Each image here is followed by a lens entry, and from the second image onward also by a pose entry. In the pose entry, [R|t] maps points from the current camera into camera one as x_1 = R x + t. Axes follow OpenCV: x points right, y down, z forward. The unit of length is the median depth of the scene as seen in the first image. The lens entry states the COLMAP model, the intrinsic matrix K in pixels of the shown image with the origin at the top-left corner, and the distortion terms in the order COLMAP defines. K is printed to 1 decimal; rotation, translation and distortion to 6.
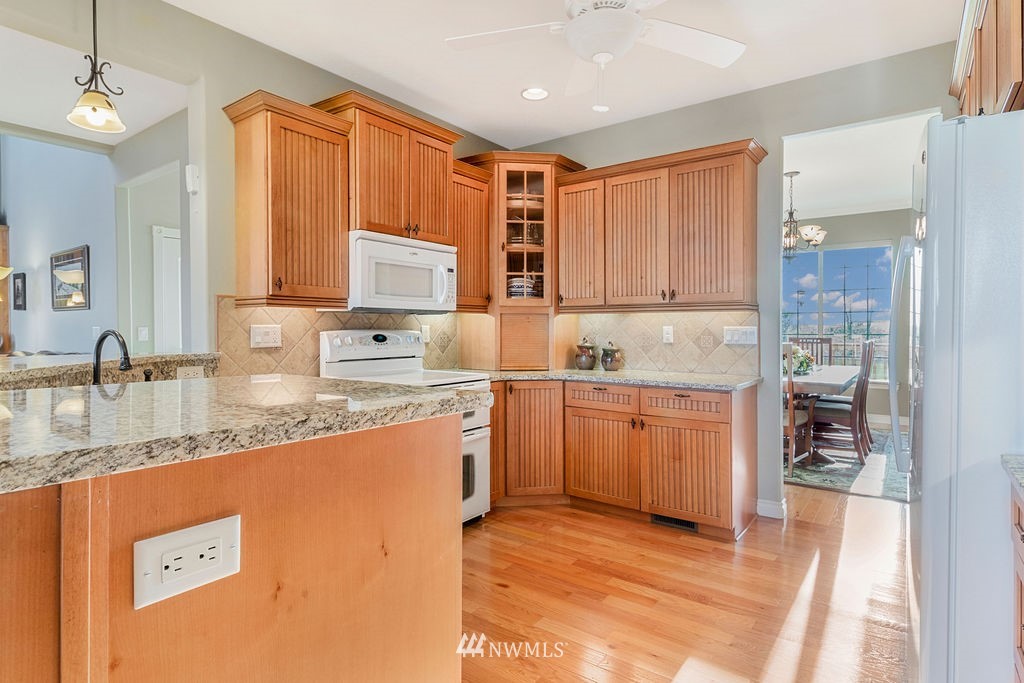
lens RADIAL K [[521.6, 0, 516.4], [0, 521.6, 333.1], [0, 0, 1]] dist [0.002690, 0.000338]
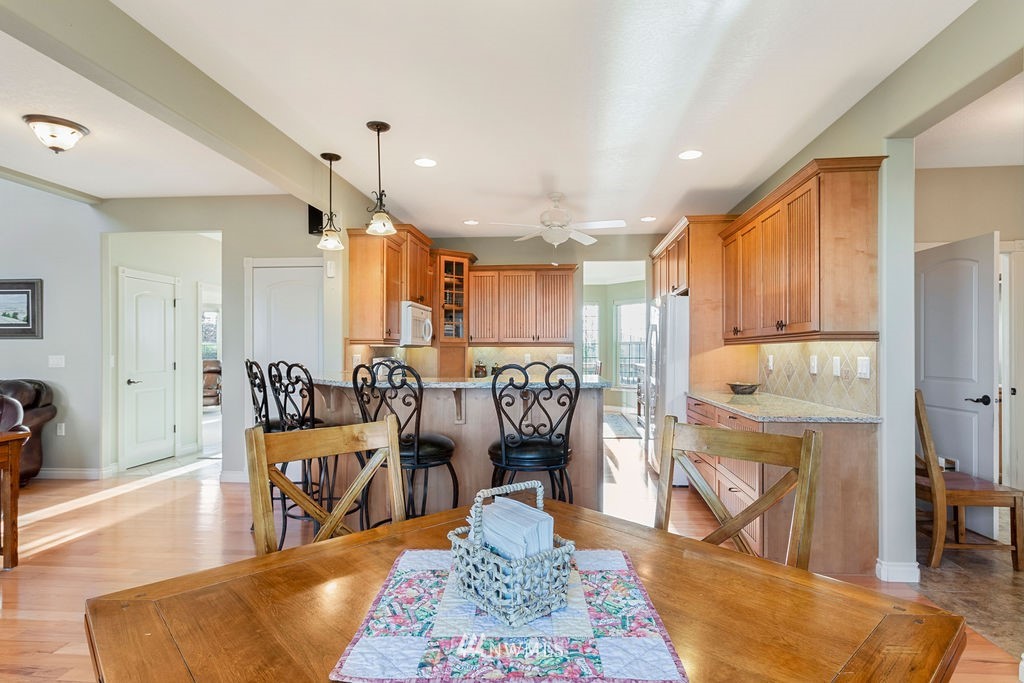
lens RADIAL K [[521.6, 0, 511.2], [0, 521.6, 348.5], [0, 0, 1]] dist [0.002690, 0.000338]
pose [[0.855799, 0.002478, 0.517303, -0.692878], [0.004563, 0.999913, -0.012339, -0.010379], [-0.517289, 0.012920, 0.855713, -0.521006]]
